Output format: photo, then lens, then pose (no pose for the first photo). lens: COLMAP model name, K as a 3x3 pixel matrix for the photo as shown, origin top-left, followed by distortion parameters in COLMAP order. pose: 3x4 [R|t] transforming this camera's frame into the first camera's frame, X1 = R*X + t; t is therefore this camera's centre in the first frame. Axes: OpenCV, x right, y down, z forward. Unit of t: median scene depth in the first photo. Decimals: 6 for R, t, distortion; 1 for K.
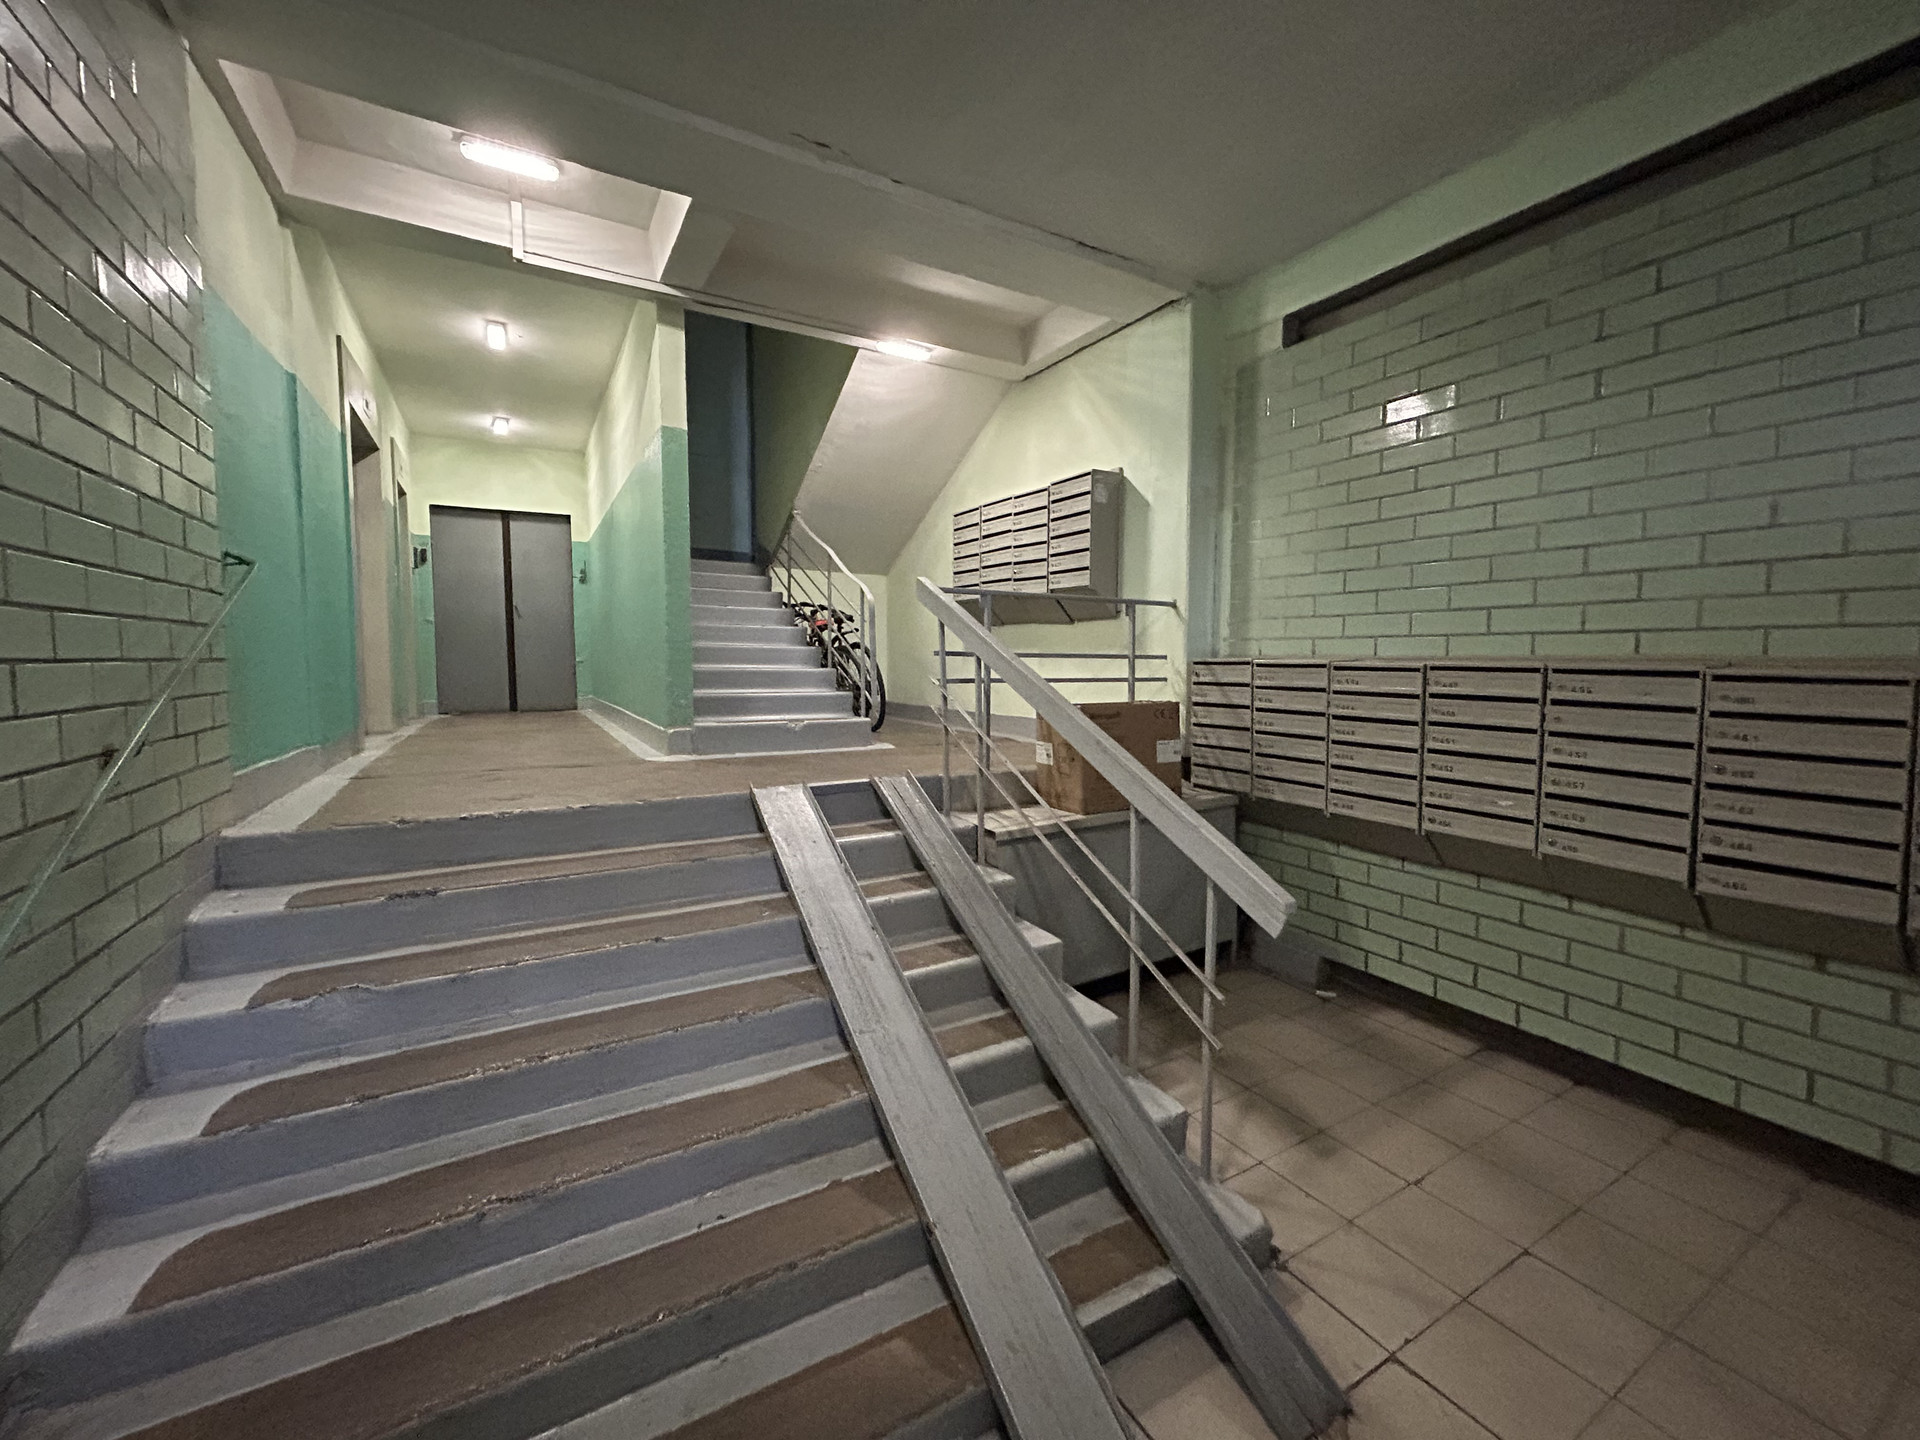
lens RADIAL K [[776.7, 0, 959.5], [0, 776.7, 710.3], [0, 0, 1]] dist [-0.002175, -0.000049]
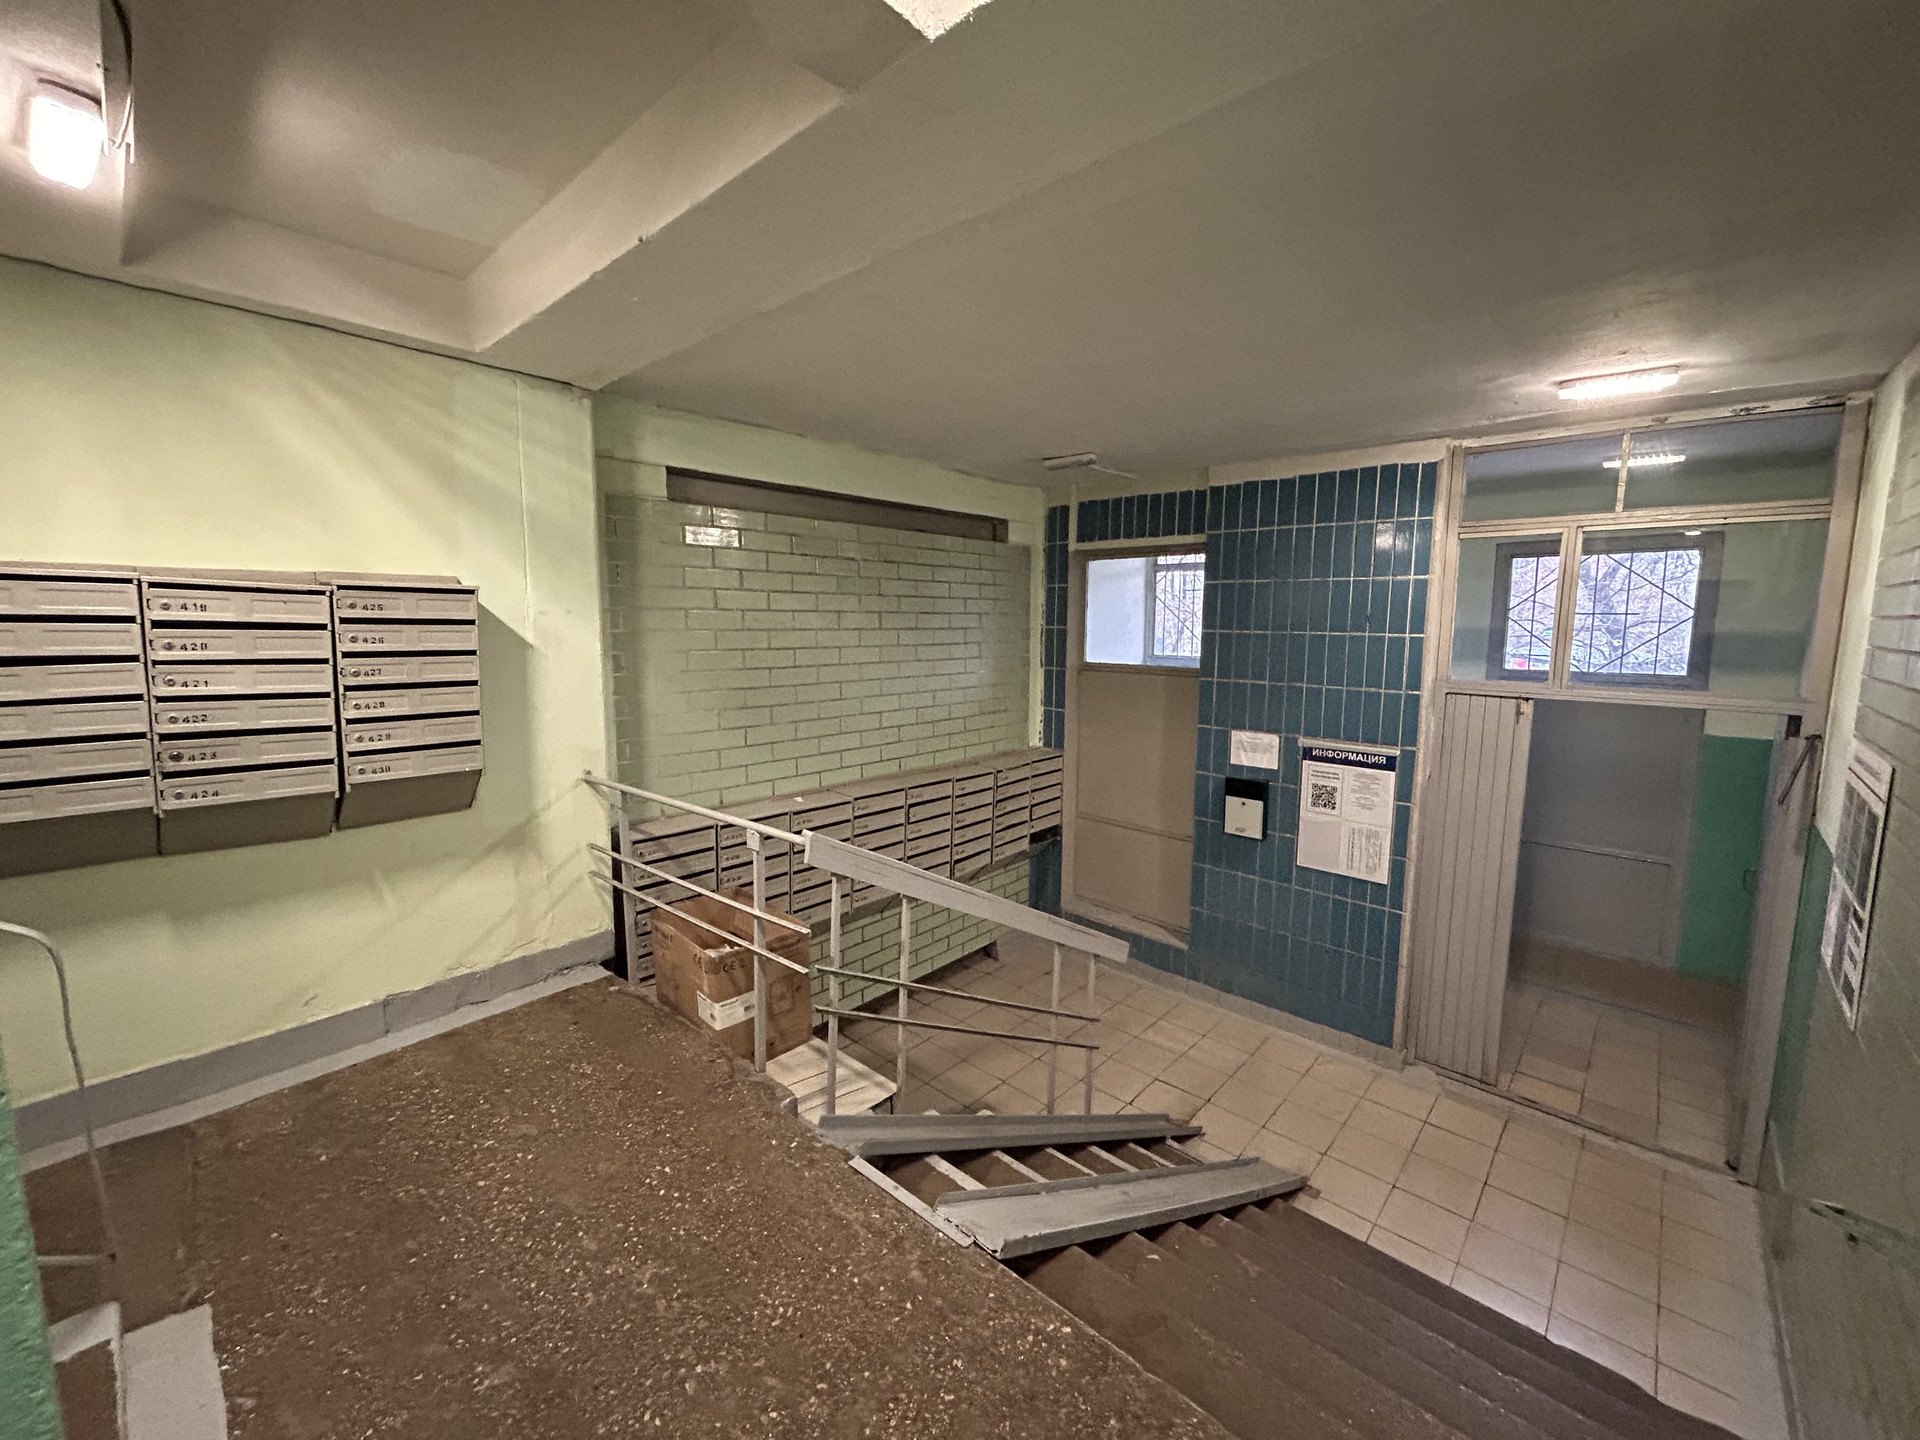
lens RADIAL K [[776.7, 0, 959.8], [0, 776.7, 711.0], [0, 0, 1]] dist [-0.002175, -0.000049]
pose [[-0.305979, -0.115962, 0.944949, -0.584744], [0.061140, 0.988112, 0.141056, -0.298965], [-0.950073, 0.100935, -0.295252, 0.896807]]
